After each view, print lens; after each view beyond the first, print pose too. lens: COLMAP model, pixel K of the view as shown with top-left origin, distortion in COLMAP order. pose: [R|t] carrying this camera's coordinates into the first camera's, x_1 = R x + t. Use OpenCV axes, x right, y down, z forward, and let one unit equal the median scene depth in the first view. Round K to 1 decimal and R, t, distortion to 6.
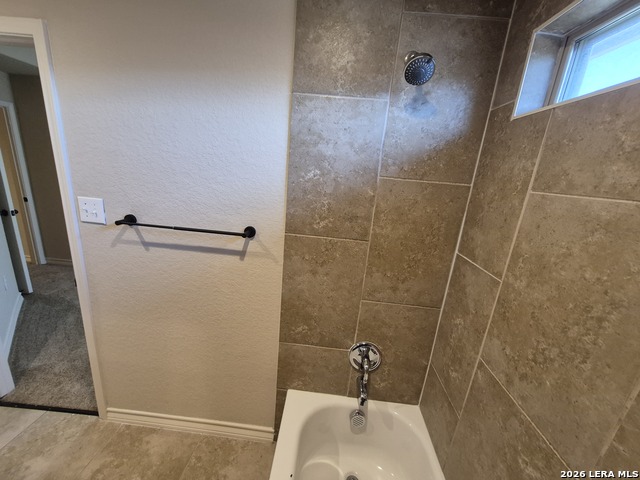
lens RADIAL K [[252.7, 0, 320.2], [0, 252.7, 242.0], [0, 0, 1]] dist [0.005654, -0.001676]
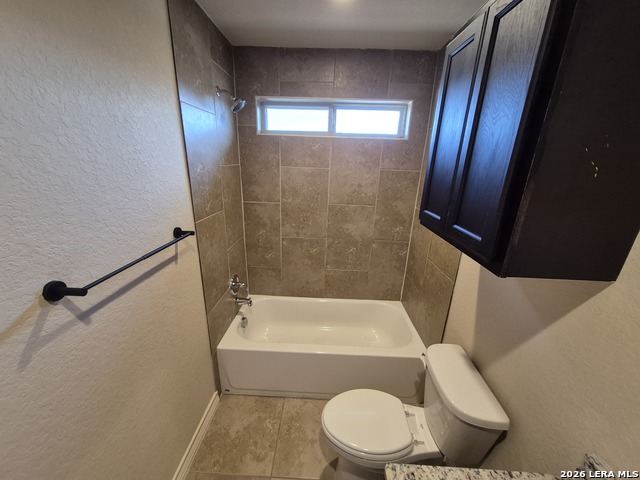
lens RADIAL K [[252.7, 0, 316.9], [0, 252.7, 243.1], [0, 0, 1]] dist [0.005654, -0.001676]
pose [[-0.018852, -0.391149, 0.920134, -1.464010], [0.235744, 0.892611, 0.384279, -0.308044], [-0.971632, 0.224161, 0.075383, 0.450006]]
